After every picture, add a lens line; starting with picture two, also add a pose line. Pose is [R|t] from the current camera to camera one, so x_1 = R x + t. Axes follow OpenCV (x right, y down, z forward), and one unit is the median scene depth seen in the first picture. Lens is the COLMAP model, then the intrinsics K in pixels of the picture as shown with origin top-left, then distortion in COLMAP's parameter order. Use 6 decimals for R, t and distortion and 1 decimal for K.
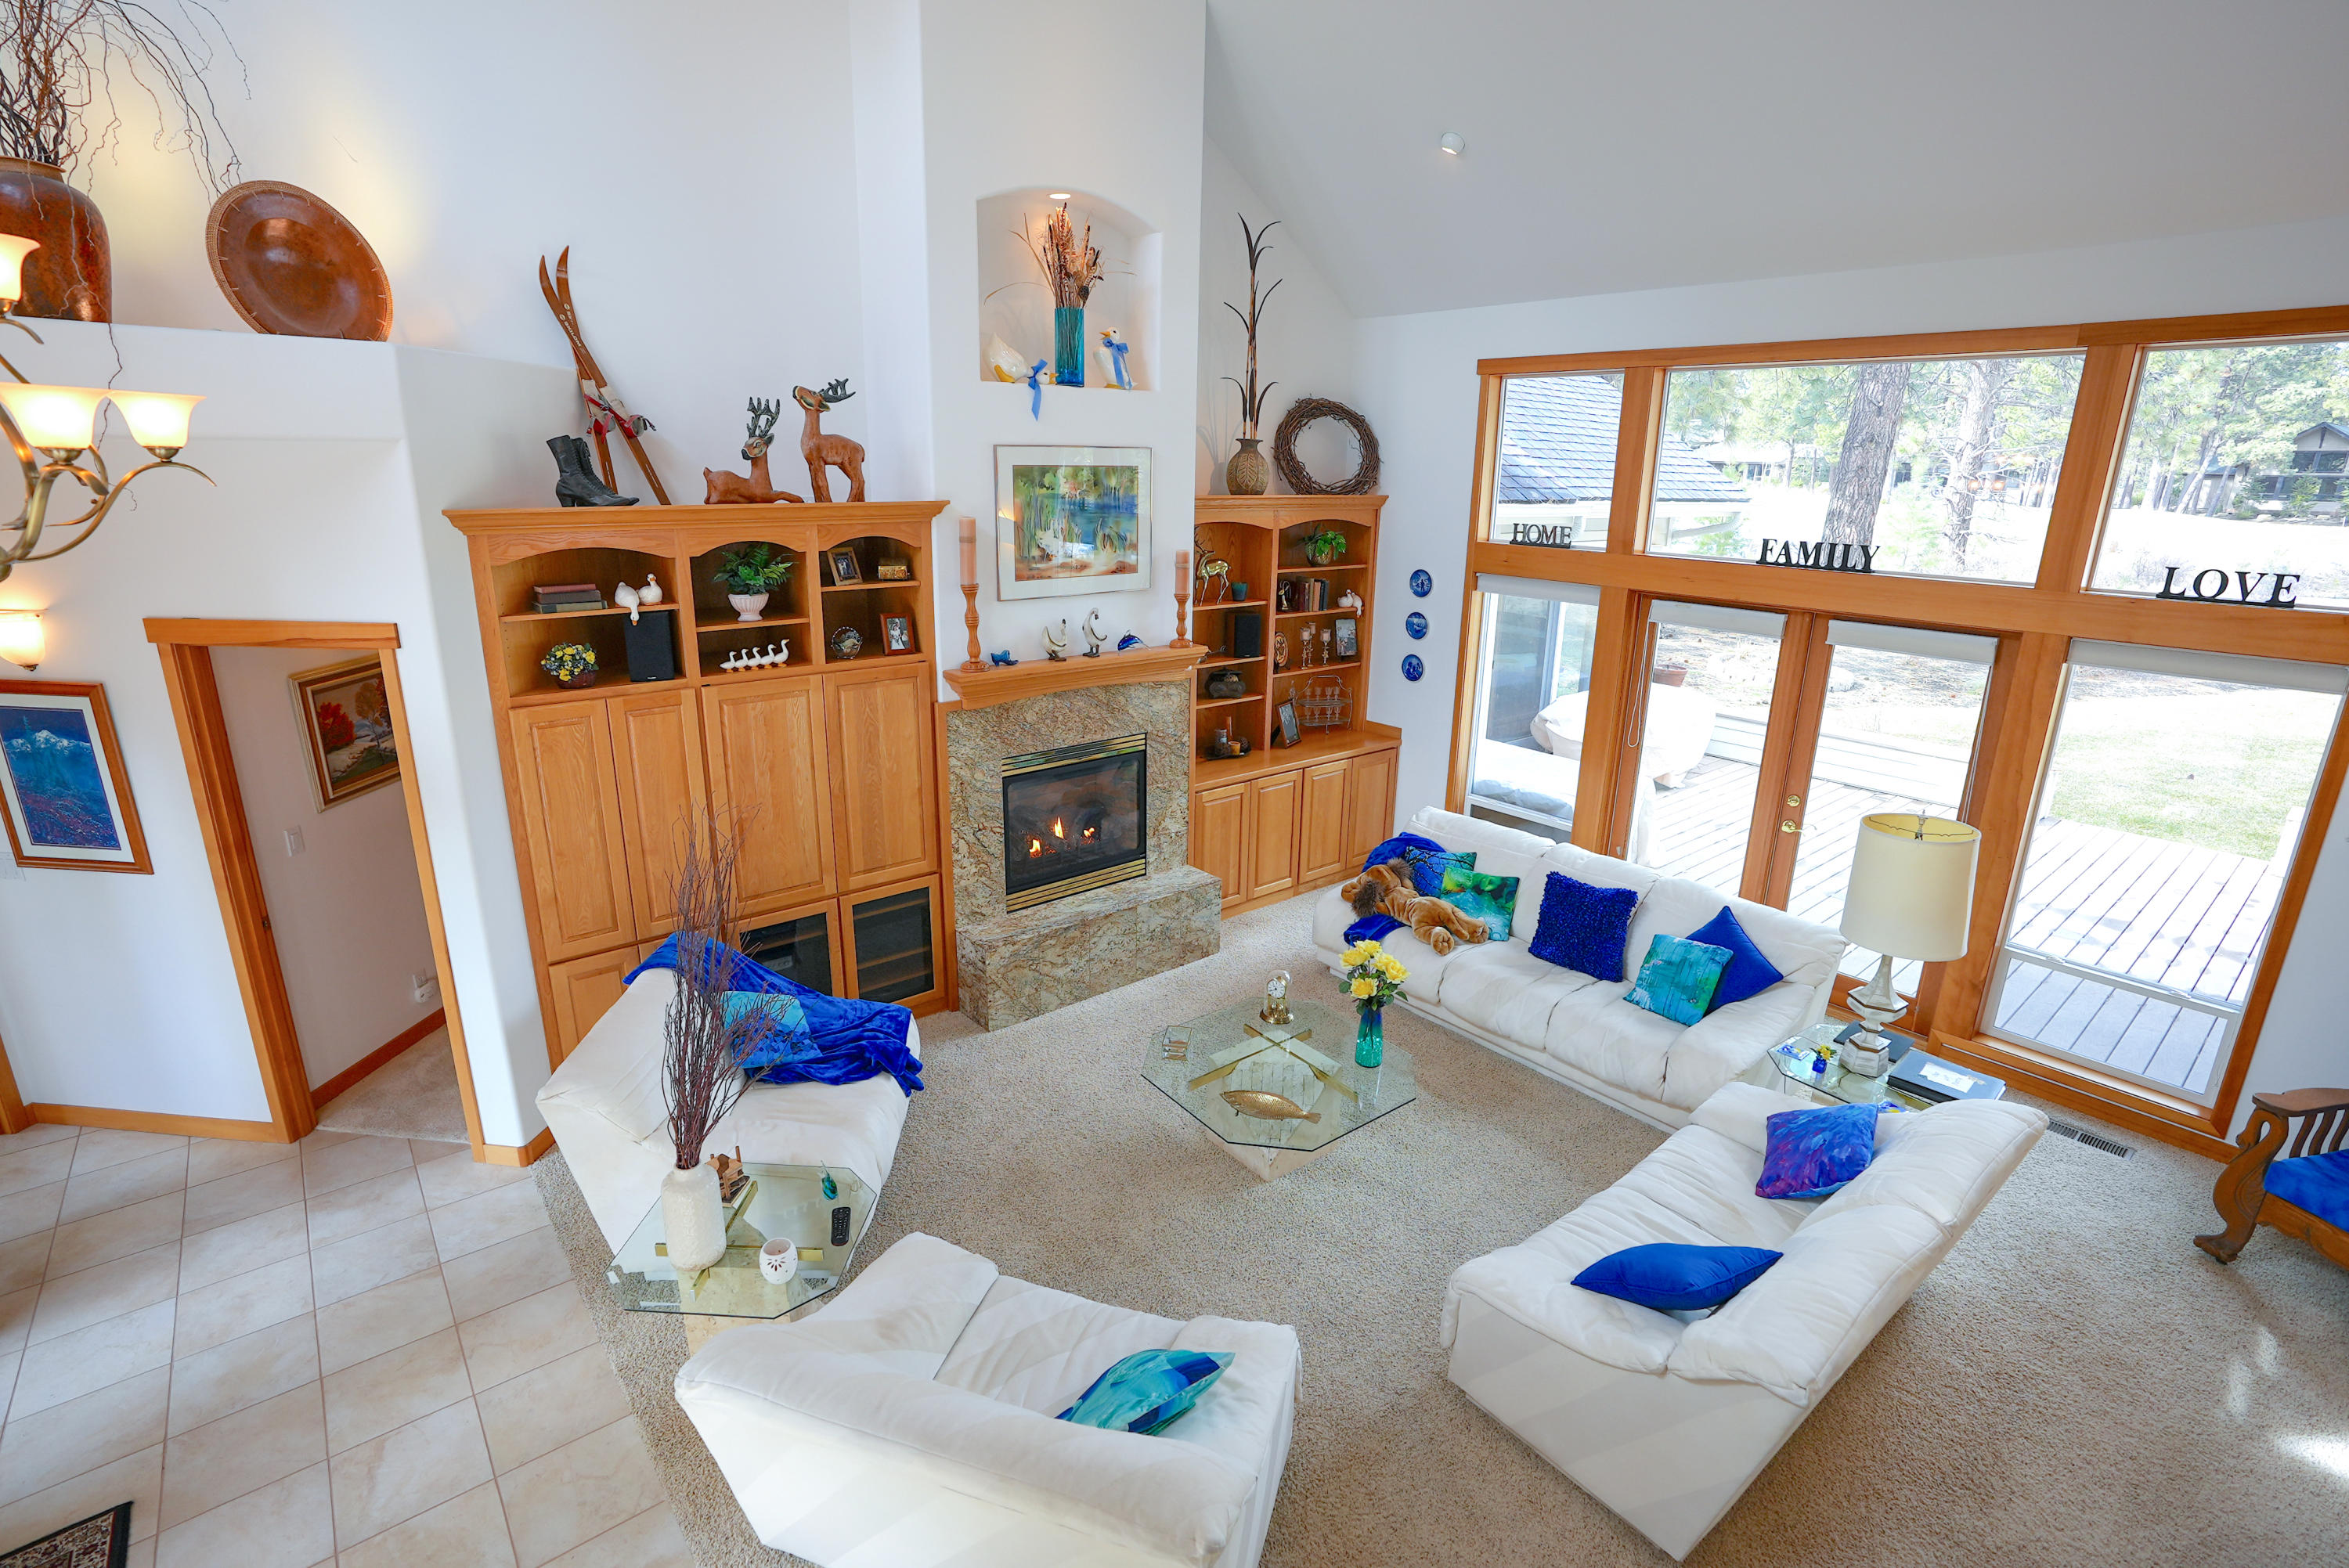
lens RADIAL K [[1104.4, 0, 1164.4], [0, 1104.4, 815.4], [0, 0, 1]] dist [-0.068904, 0.031431]
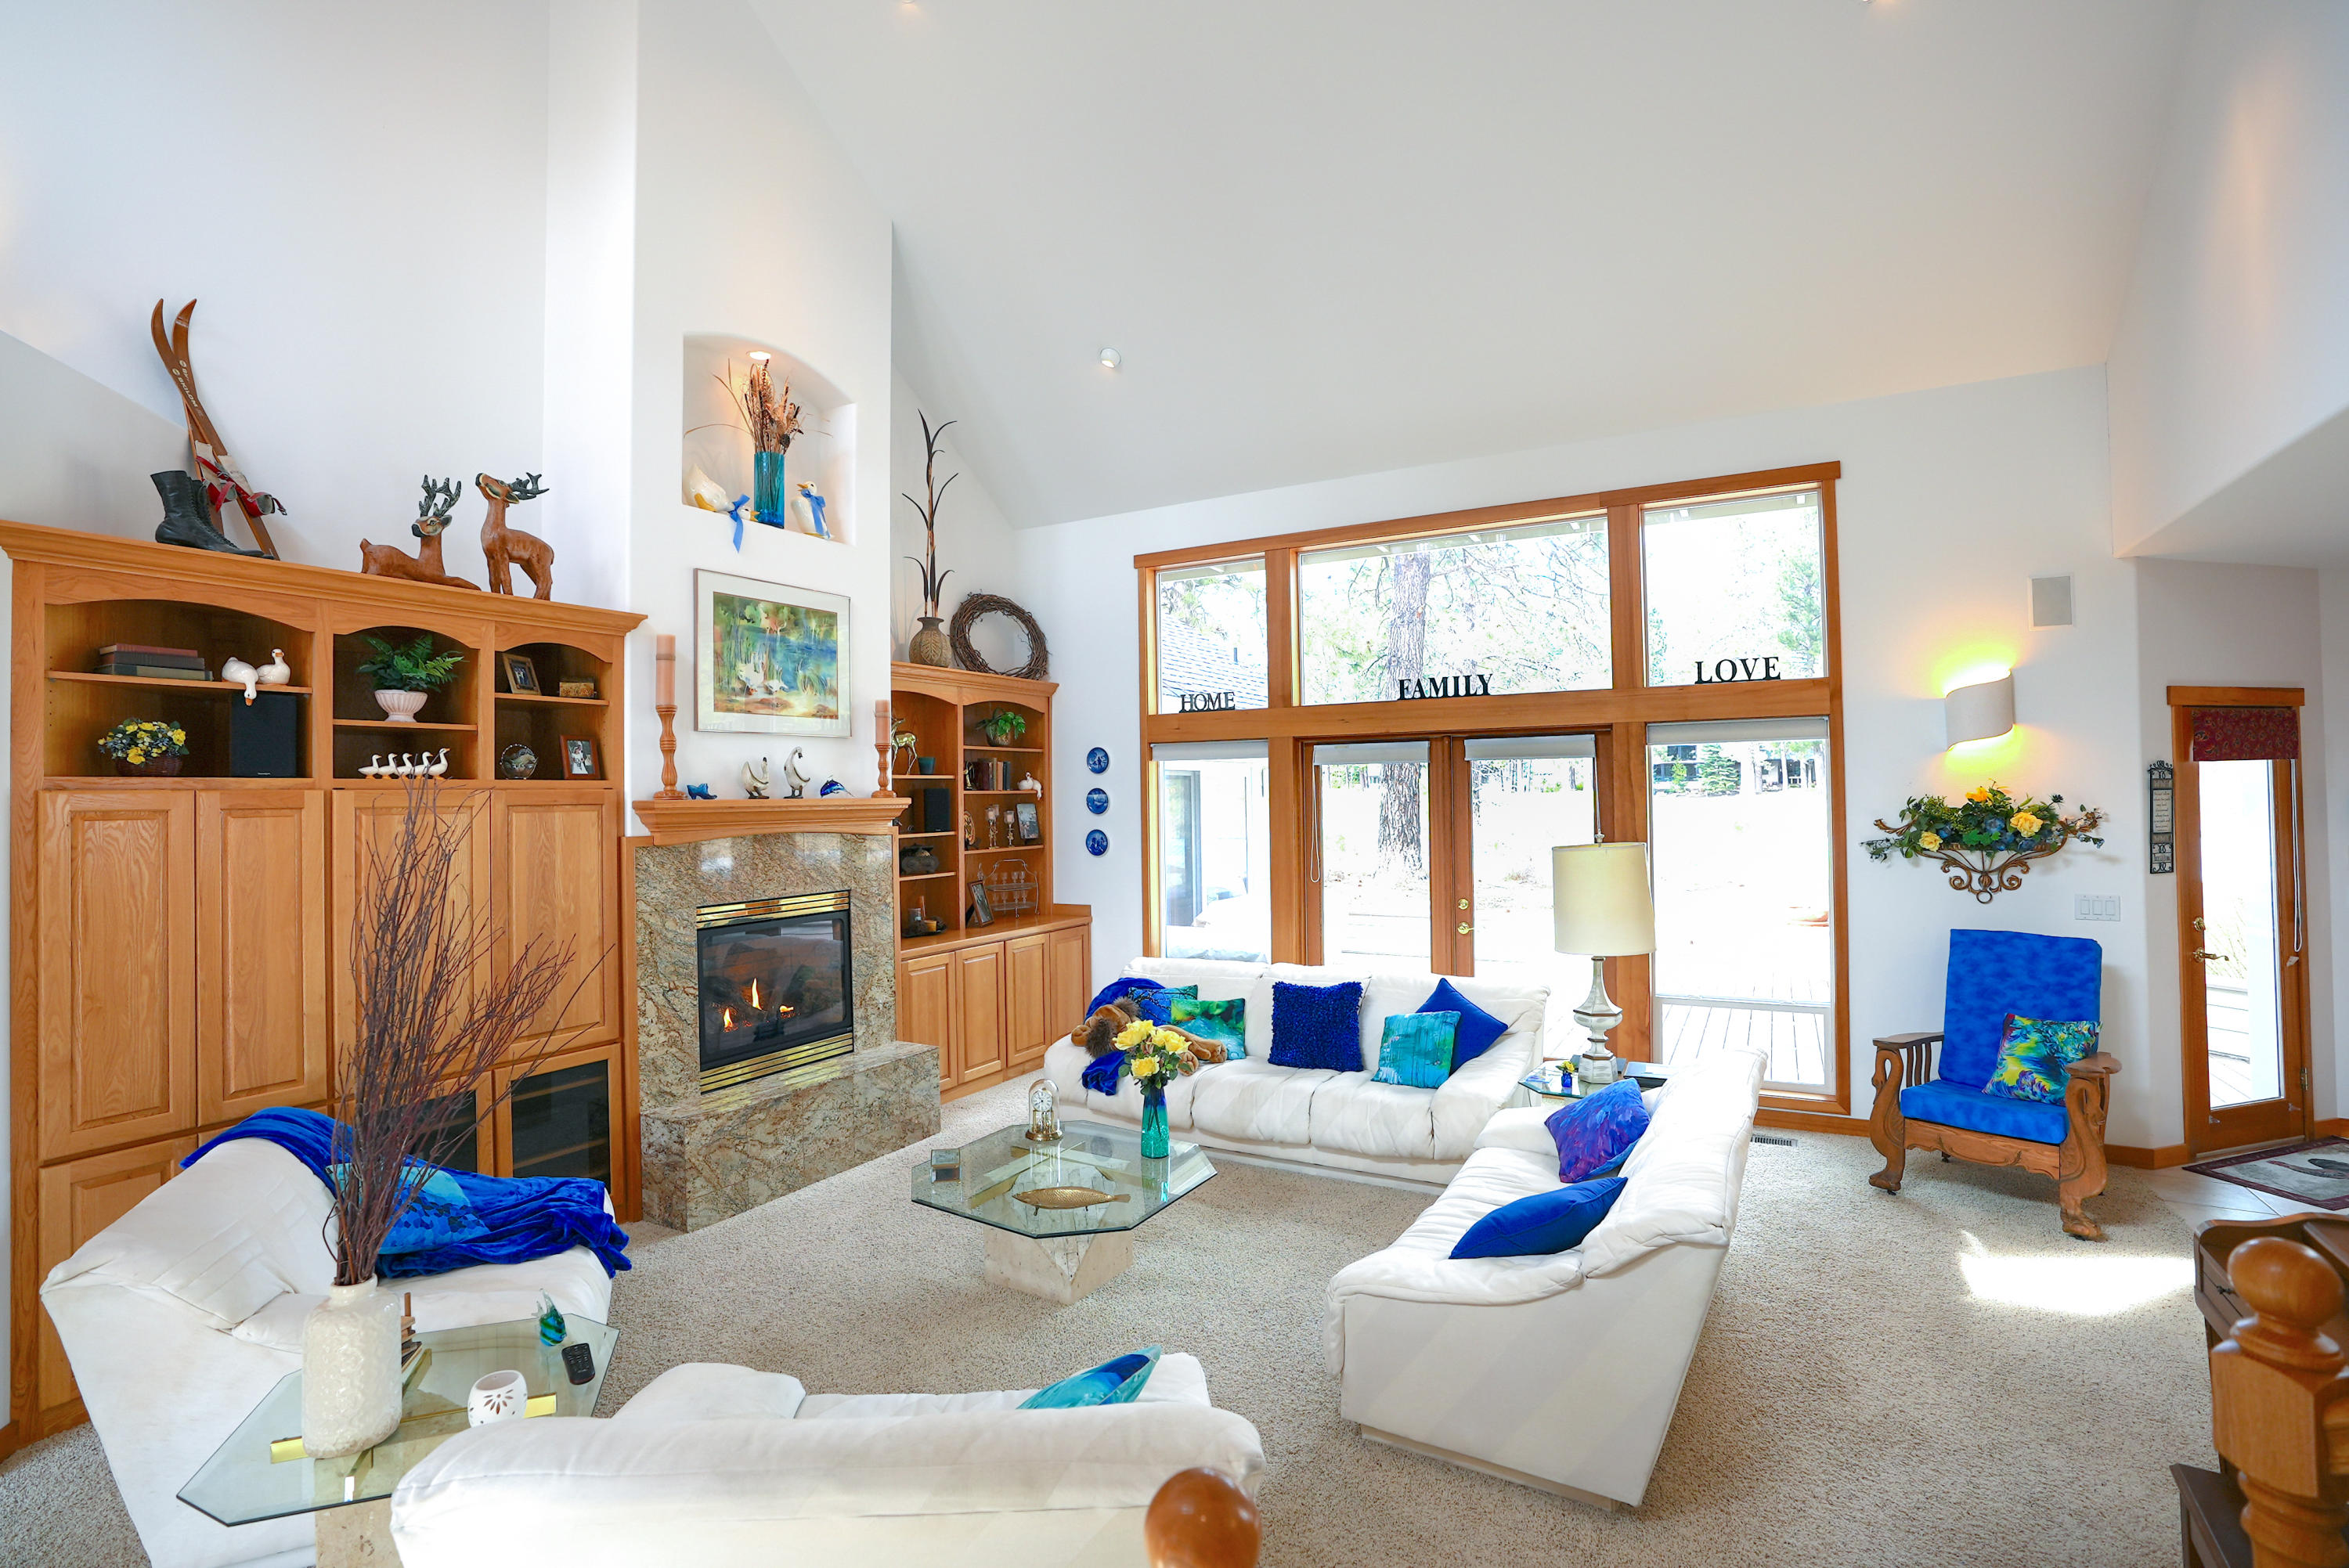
lens RADIAL K [[1104.4, 0, 1164.4], [0, 1104.4, 815.4], [0, 0, 1]] dist [-0.068904, 0.031431]
pose [[0.933225, -0.027655, 0.358226, -0.115777], [0.131641, 0.954019, -0.269291, 0.175746], [-0.334307, 0.298467, 0.893955, 0.070521]]
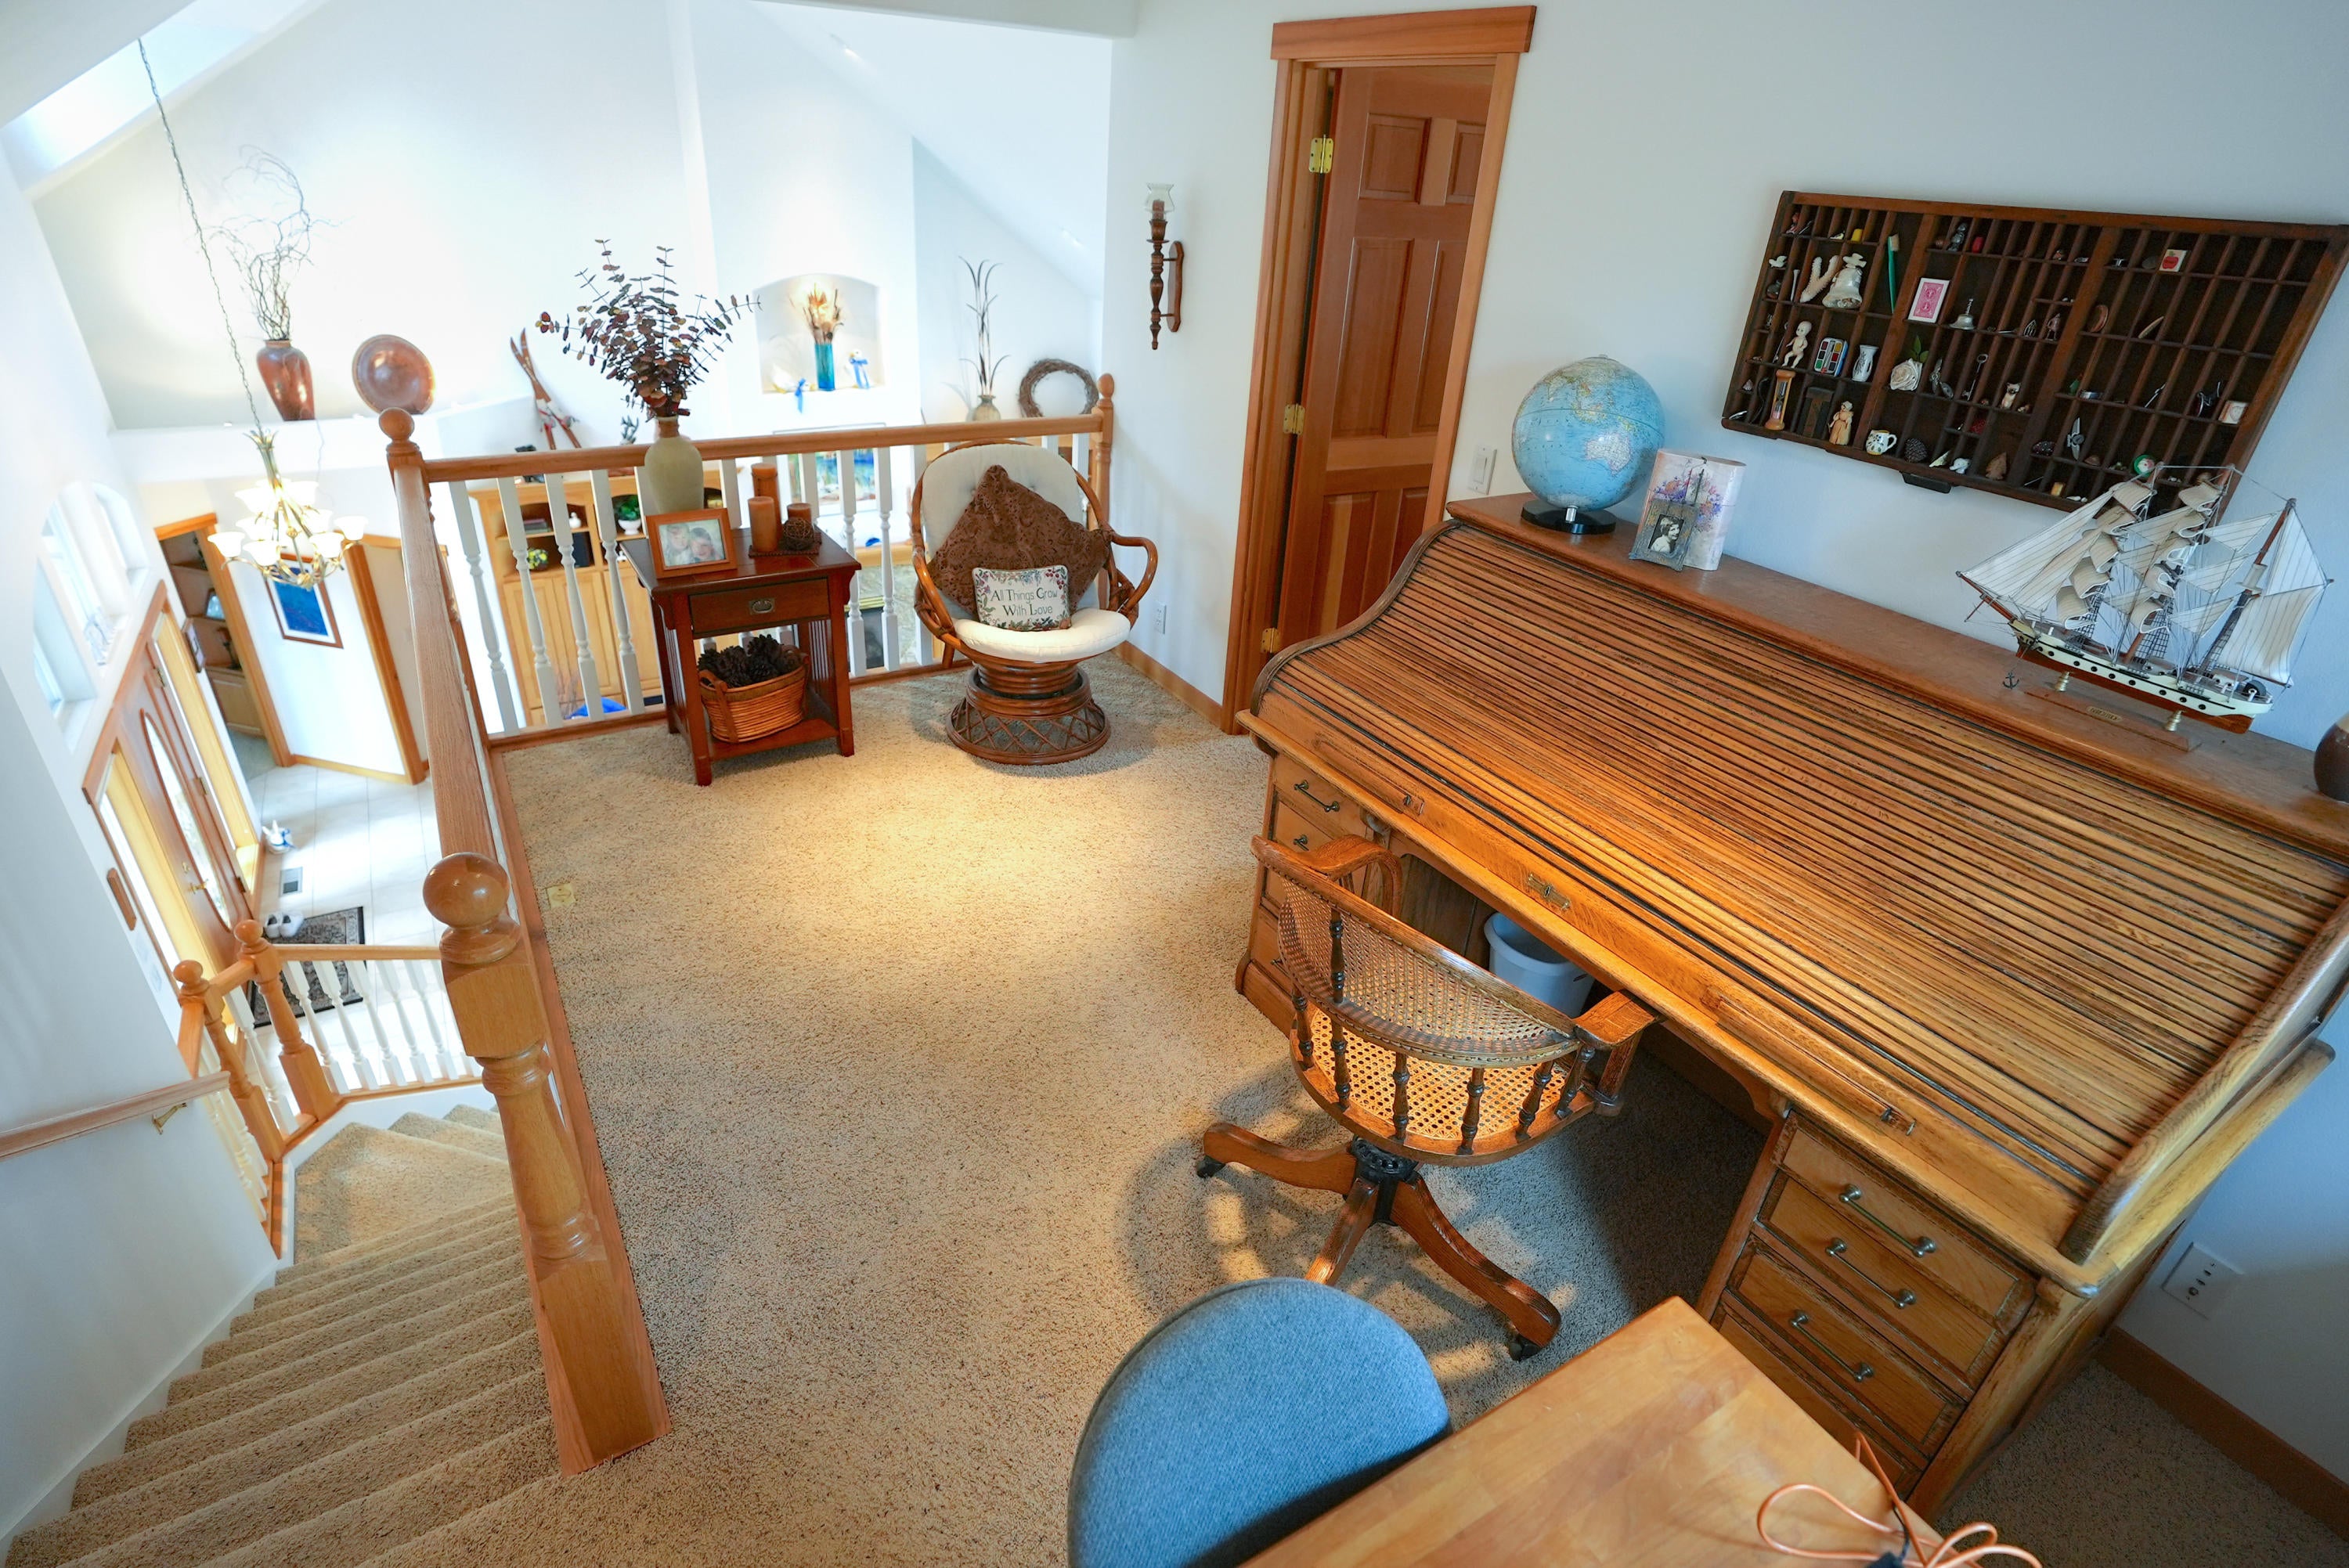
lens RADIAL K [[1104.4, 0, 1164.4], [0, 1104.4, 815.4], [0, 0, 1]] dist [-0.068904, 0.031431]
pose [[0.992900, 0.094783, -0.071875, 0.622812], [-0.078200, 0.975417, 0.206024, -0.141034], [0.089636, -0.198941, 0.975904, -0.730026]]
